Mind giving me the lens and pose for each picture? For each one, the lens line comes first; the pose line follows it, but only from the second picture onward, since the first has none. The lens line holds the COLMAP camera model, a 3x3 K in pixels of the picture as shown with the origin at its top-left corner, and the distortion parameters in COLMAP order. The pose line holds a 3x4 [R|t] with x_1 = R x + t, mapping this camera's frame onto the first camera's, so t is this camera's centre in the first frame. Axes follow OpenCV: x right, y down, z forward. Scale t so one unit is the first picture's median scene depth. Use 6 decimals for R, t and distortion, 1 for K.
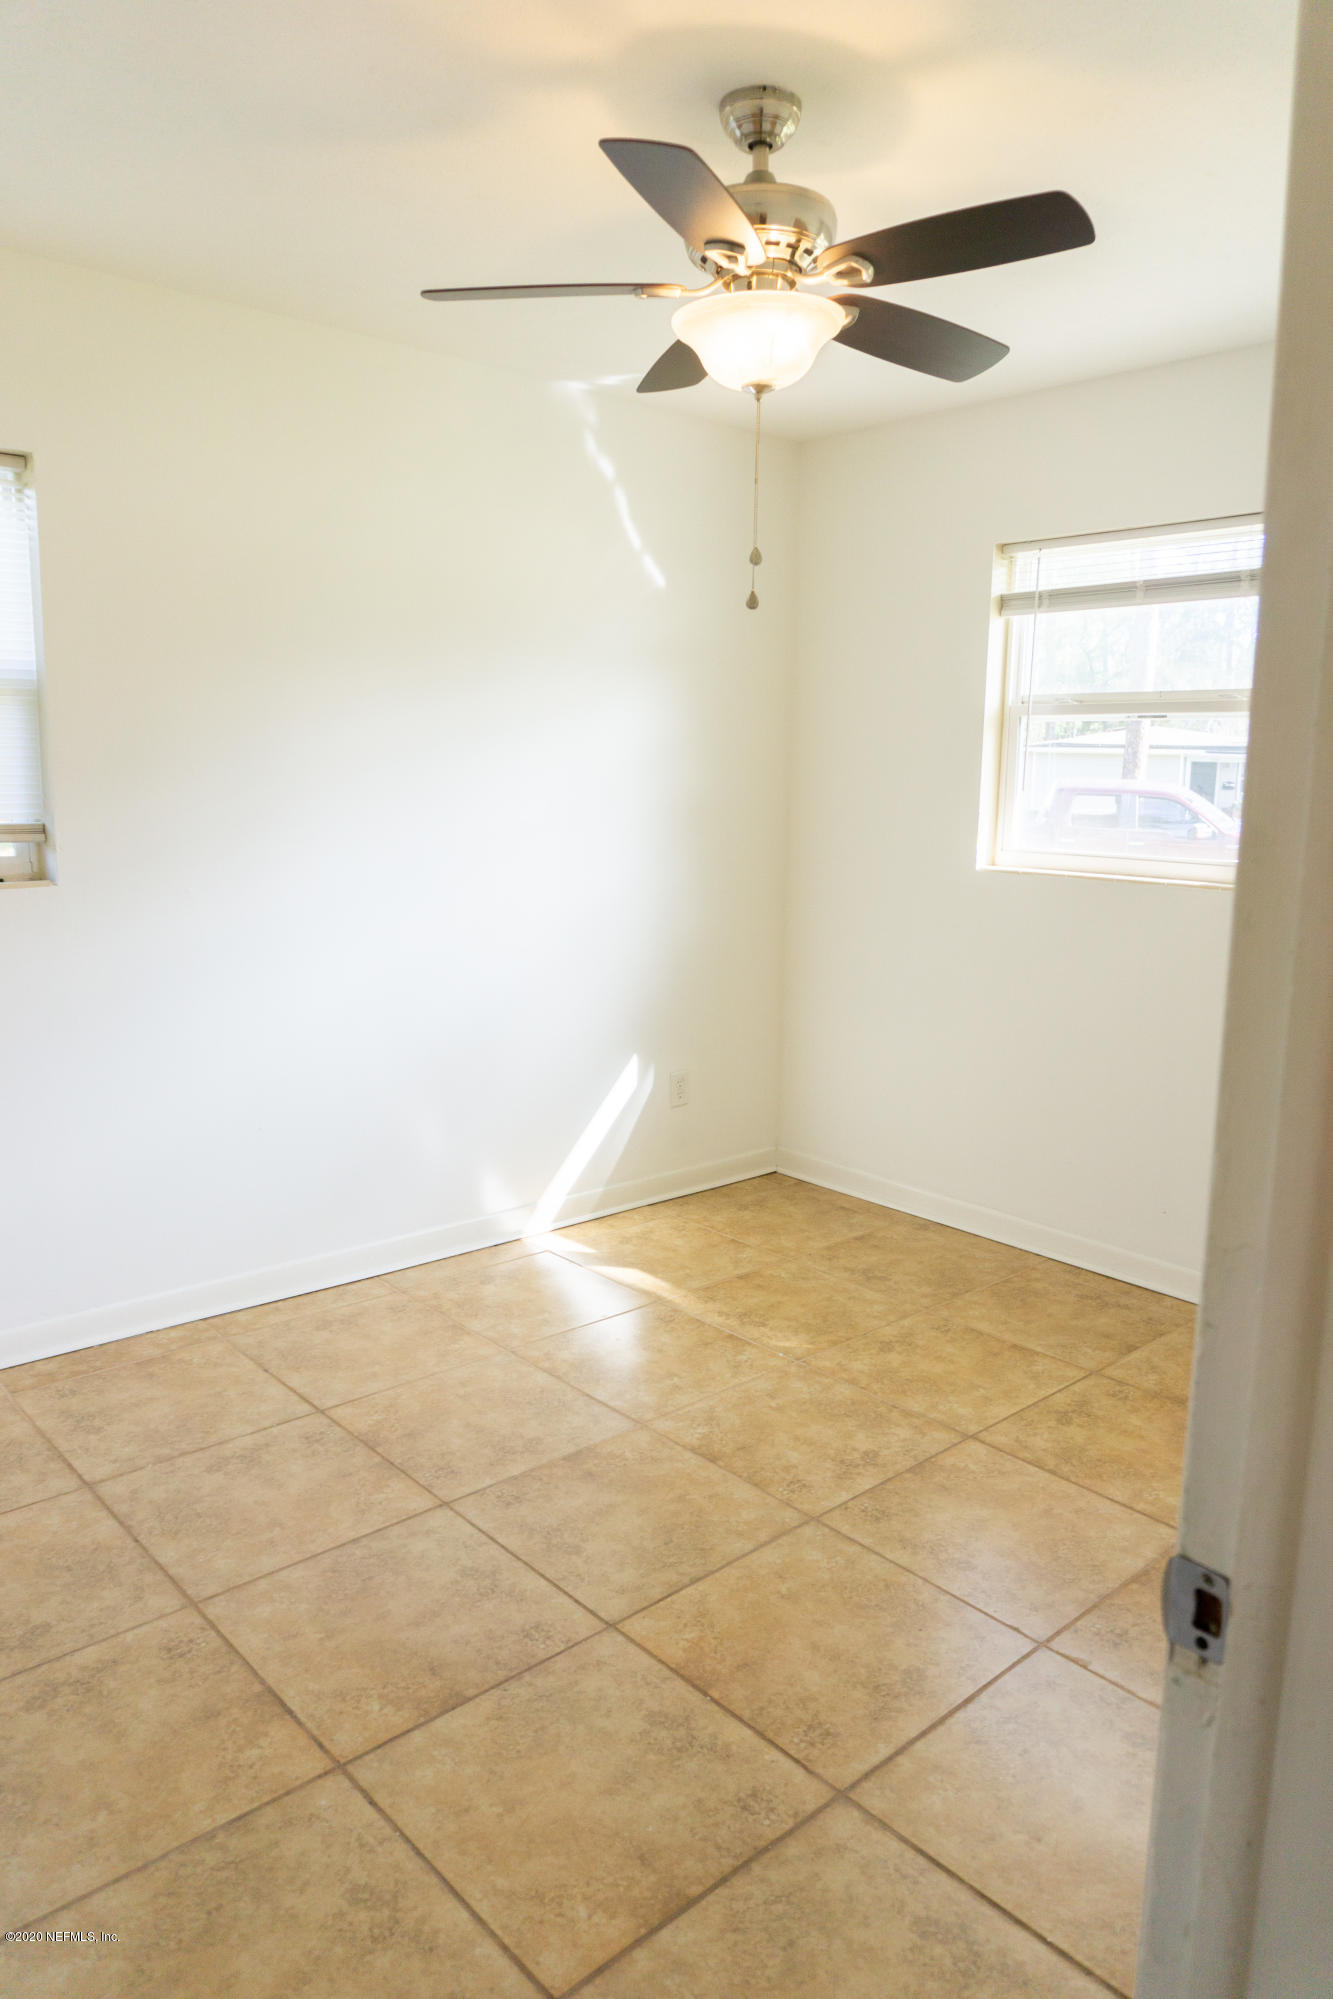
lens RADIAL K [[1376.4, 0, 666.5], [0, 1376.4, 999.5], [0, 0, 1]] dist [-0.025067, -0.001152]
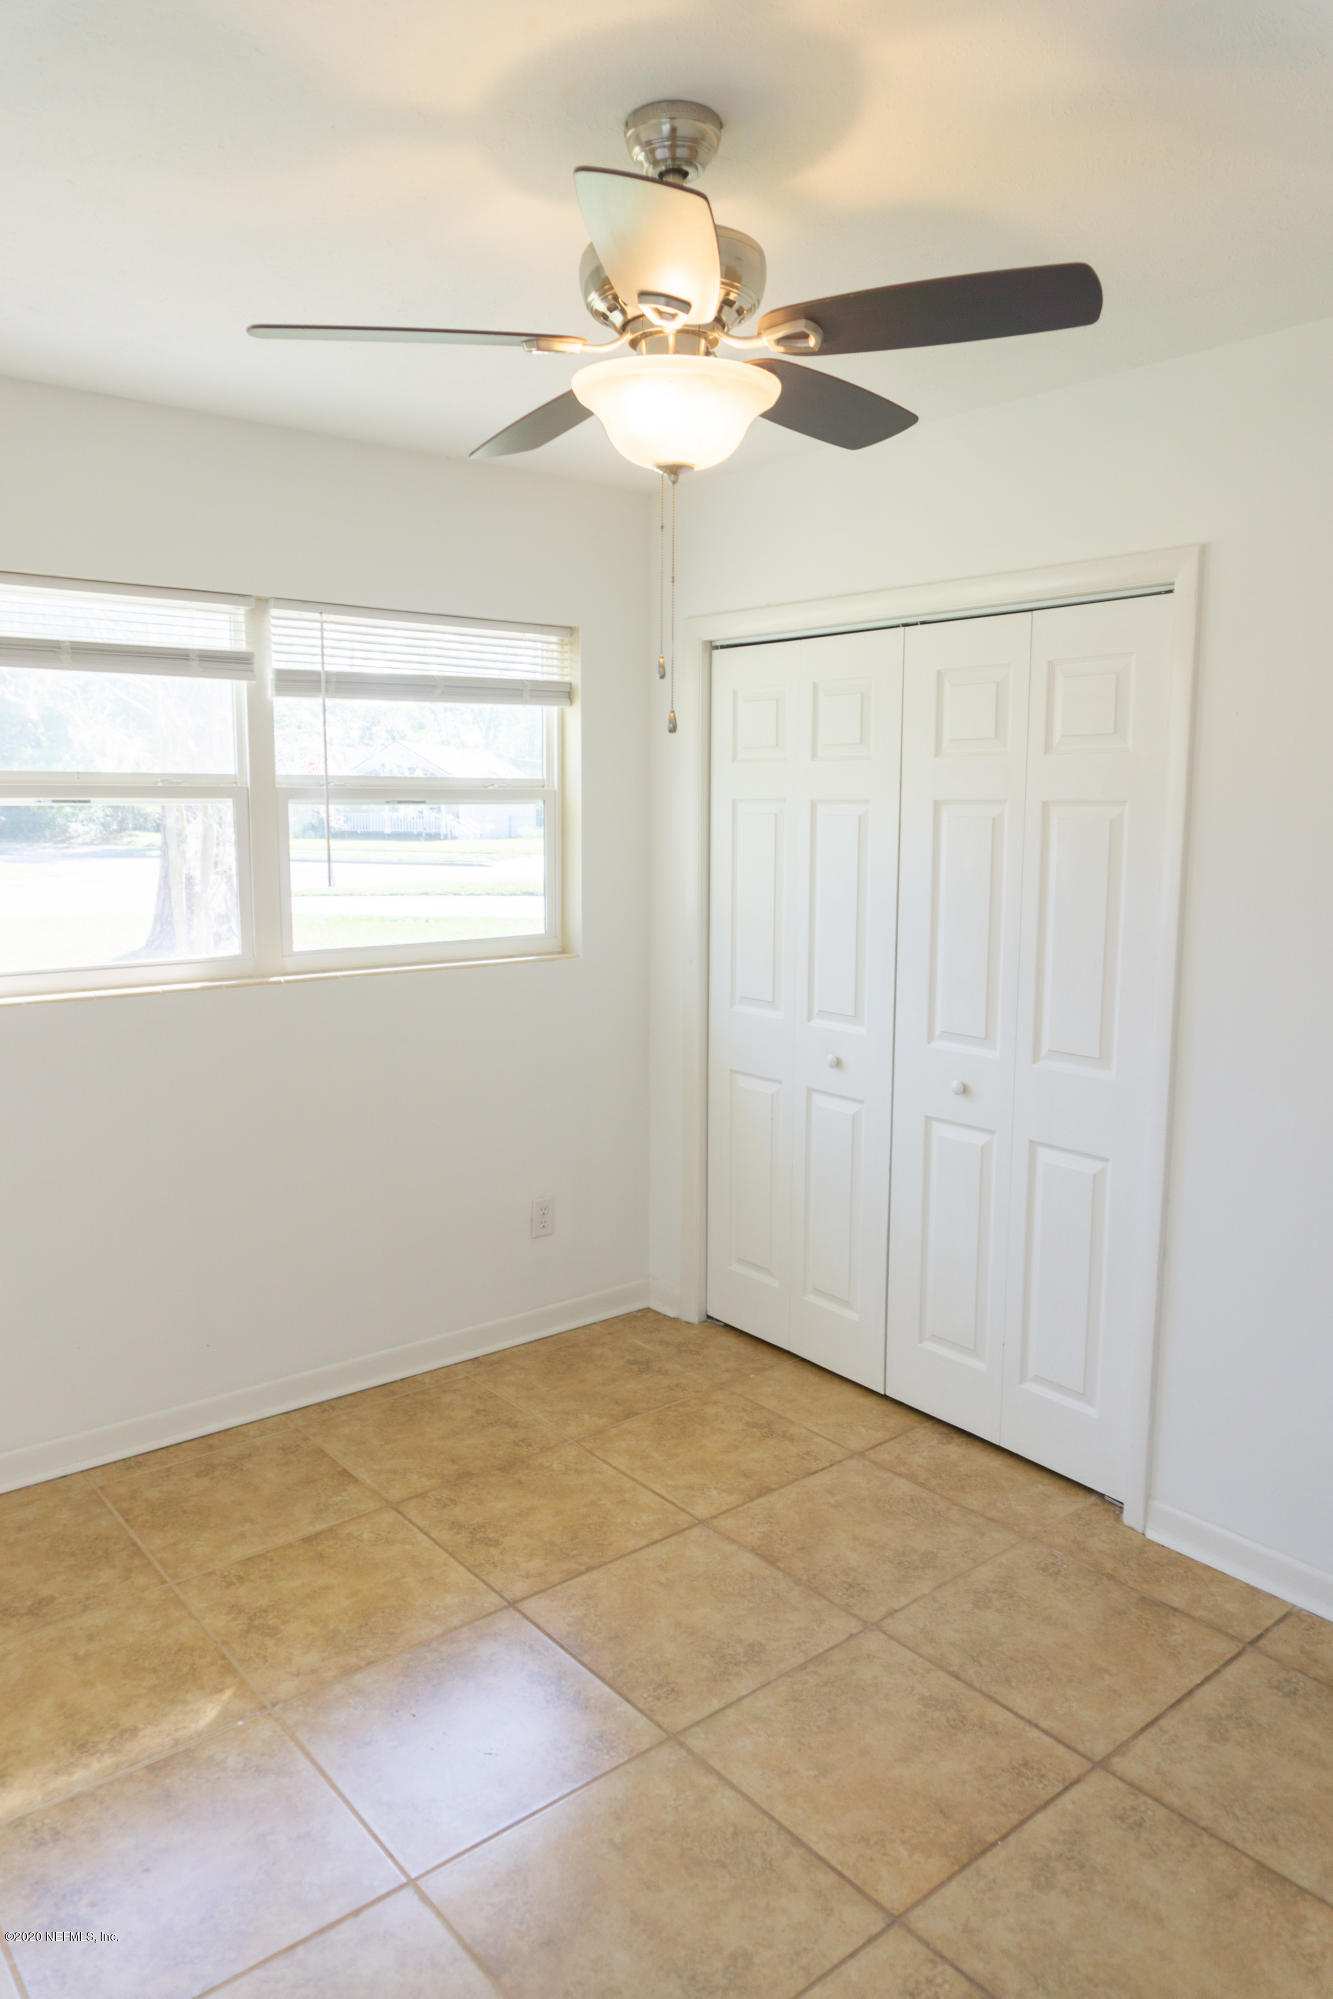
lens RADIAL K [[1376.4, 0, 666.5], [0, 1376.4, 999.5], [0, 0, 1]] dist [-0.025067, -0.001152]
pose [[0.038112, -0.165194, 0.985525, -0.580734], [0.161830, 0.974242, 0.157044, -0.194643], [-0.986082, 0.153502, 0.063863, 0.729755]]
